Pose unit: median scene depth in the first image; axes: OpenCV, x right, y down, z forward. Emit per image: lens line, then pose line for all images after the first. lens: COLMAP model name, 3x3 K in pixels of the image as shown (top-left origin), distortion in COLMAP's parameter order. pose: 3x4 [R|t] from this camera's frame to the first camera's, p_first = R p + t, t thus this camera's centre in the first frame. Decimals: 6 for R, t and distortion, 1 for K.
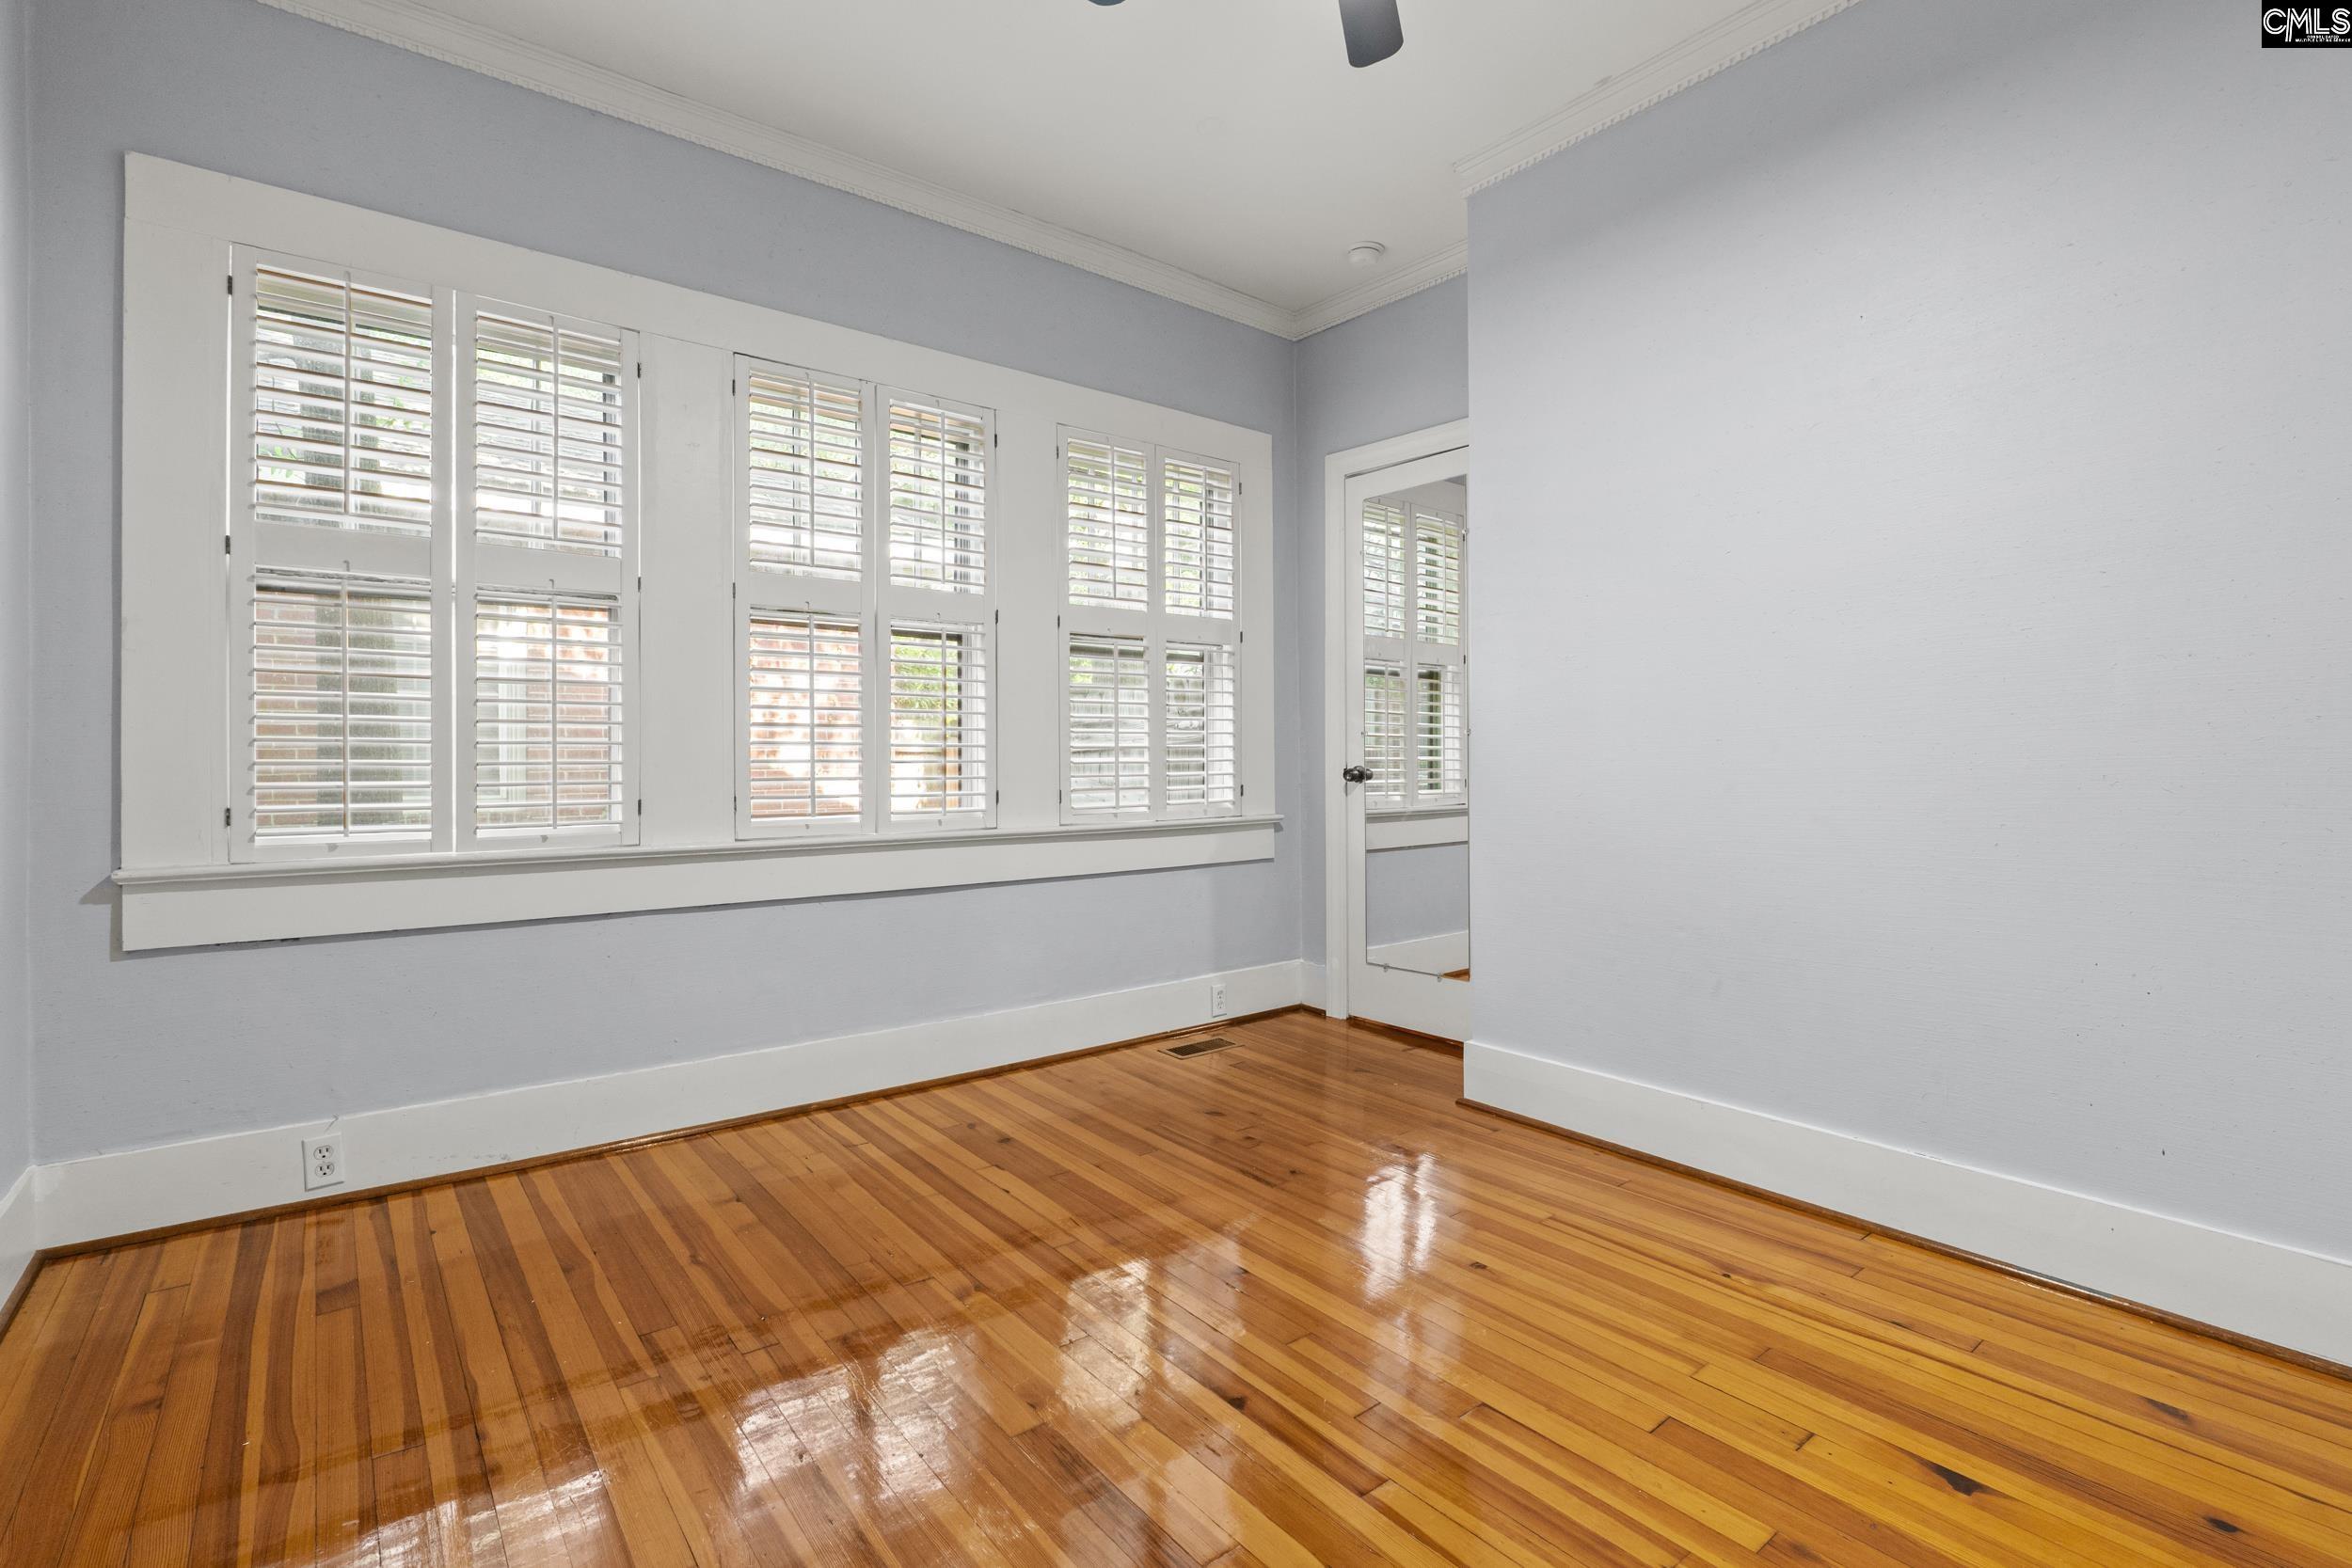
lens RADIAL K [[1092.7, 0, 1159.2], [0, 1092.7, 764.5], [0, 0, 1]] dist [-0.002840, -0.000275]
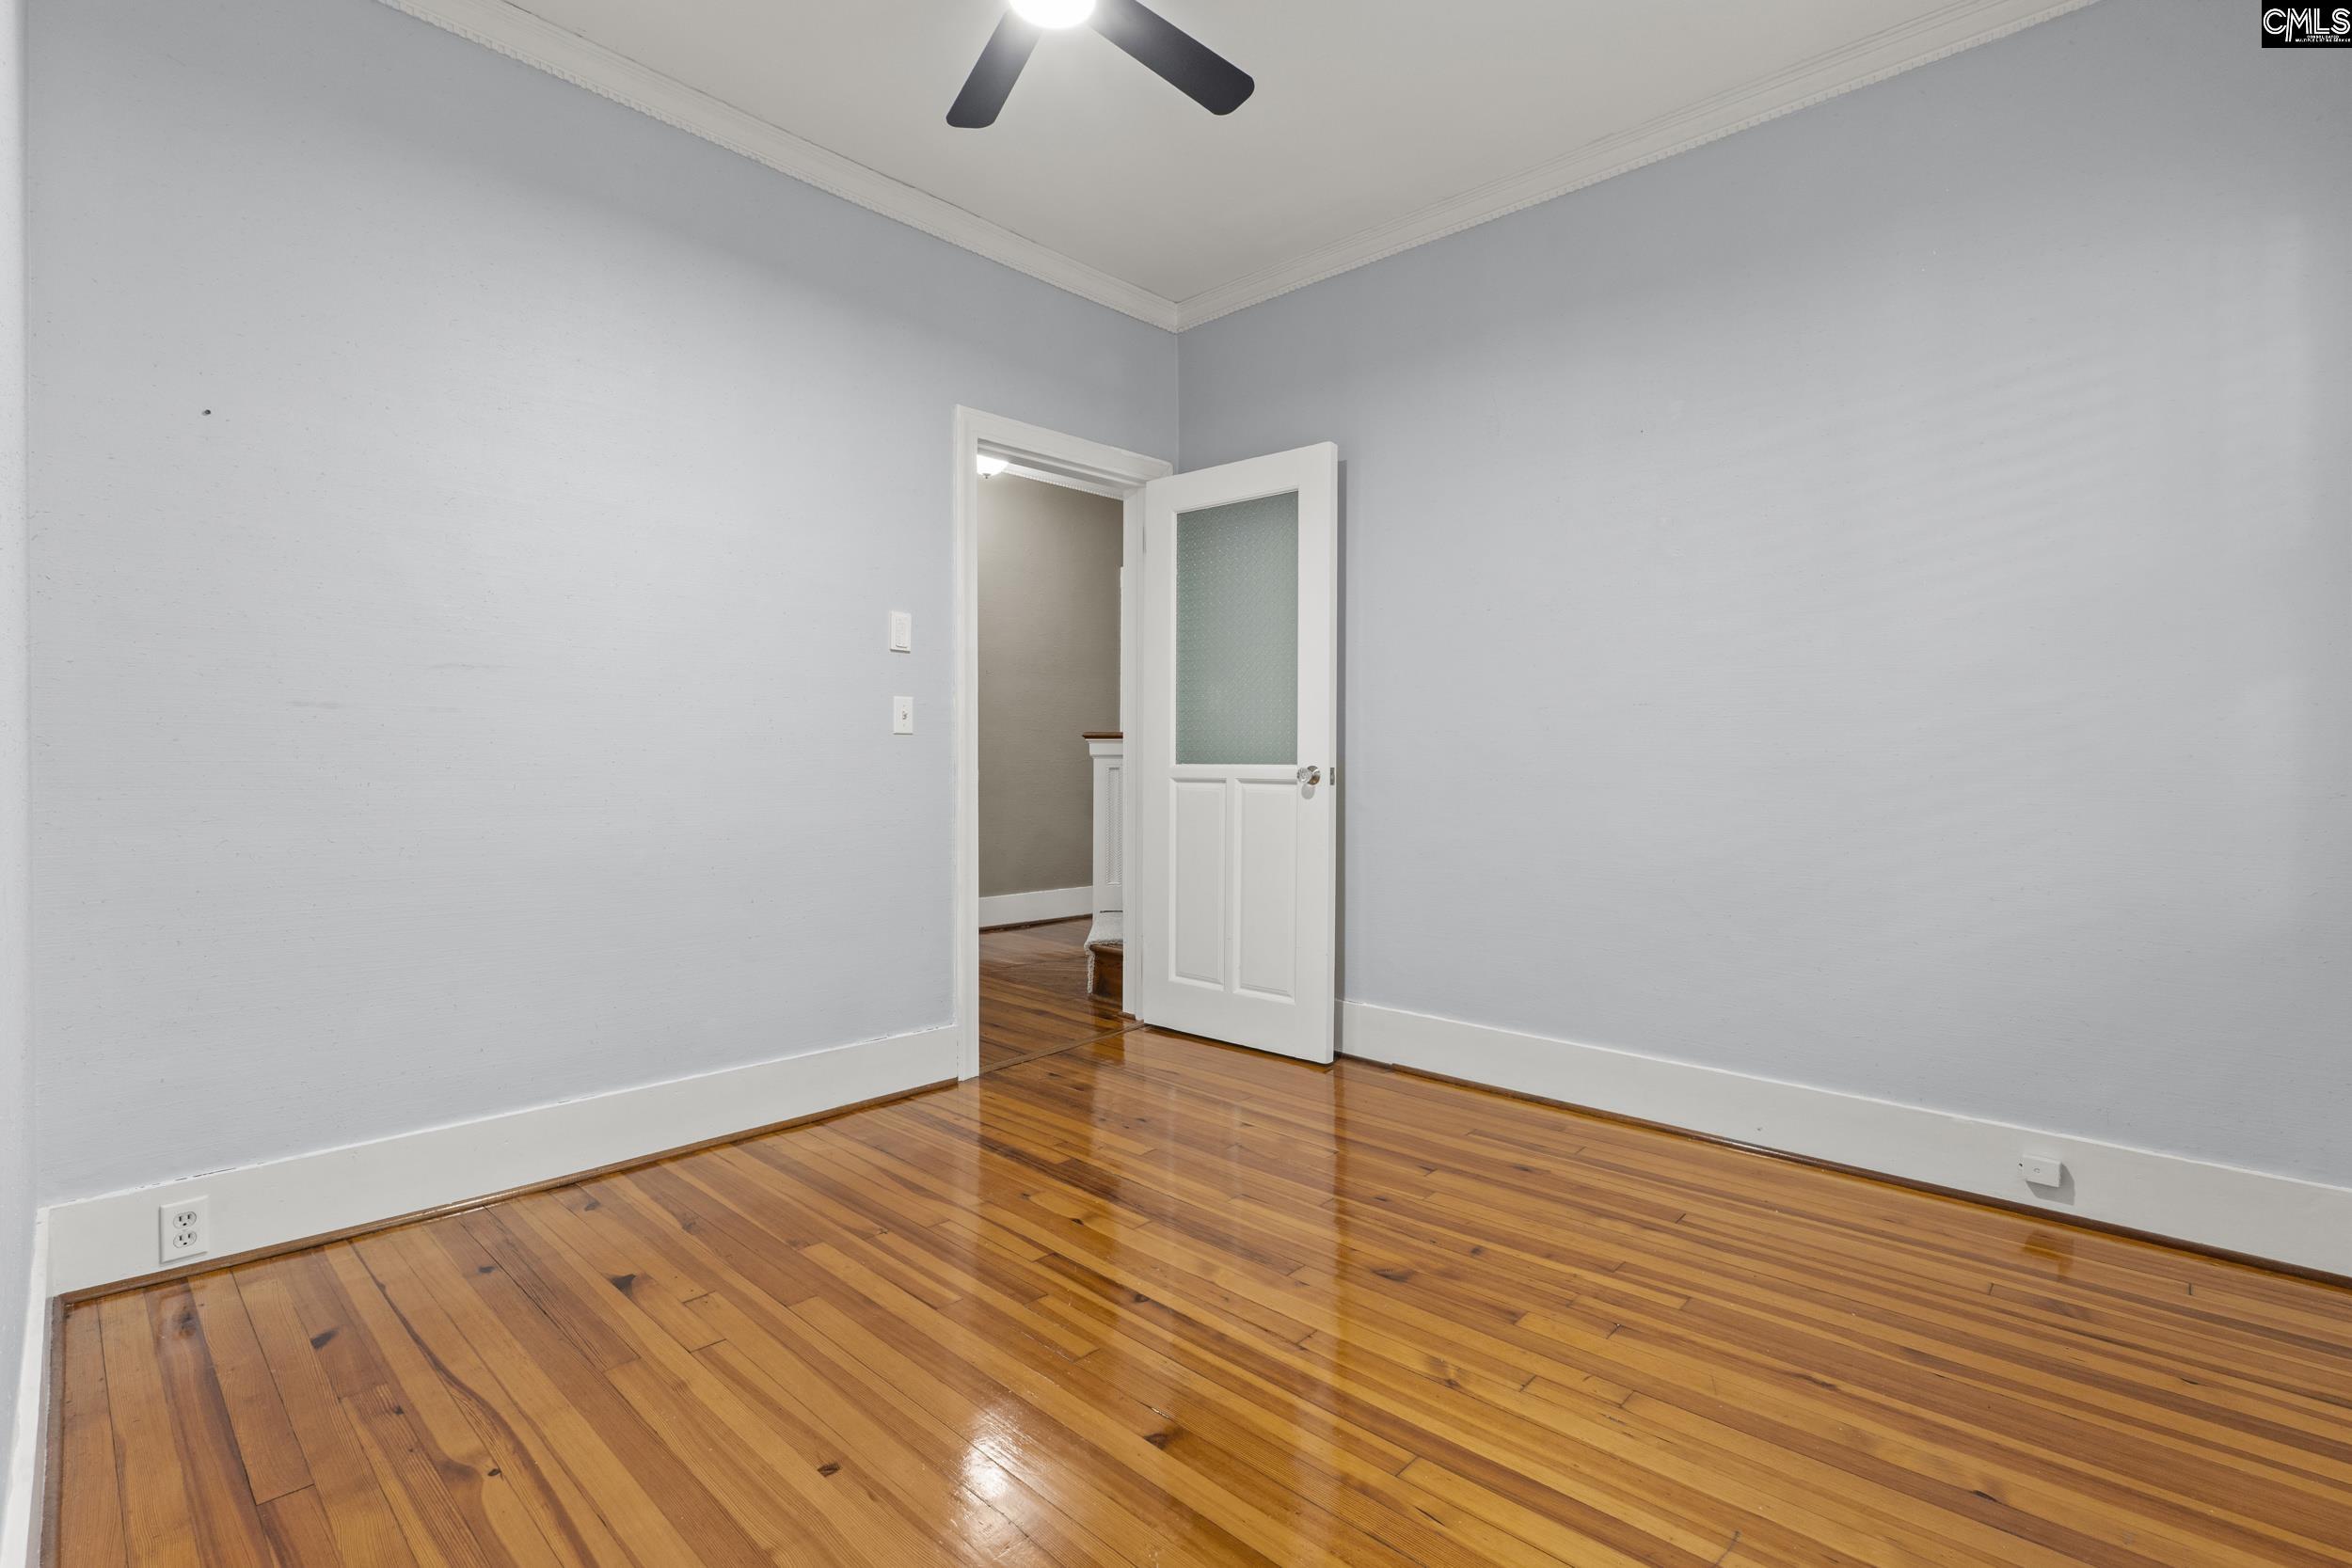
lens RADIAL K [[1092.7, 0, 1159.2], [0, 1092.7, 764.5], [0, 0, 1]] dist [-0.002840, -0.000275]
pose [[-0.989390, -0.004044, -0.145225, 0.211233], [-0.004872, 0.999974, 0.005346, -0.013454], [0.145199, 0.005997, -0.989384, 2.007577]]
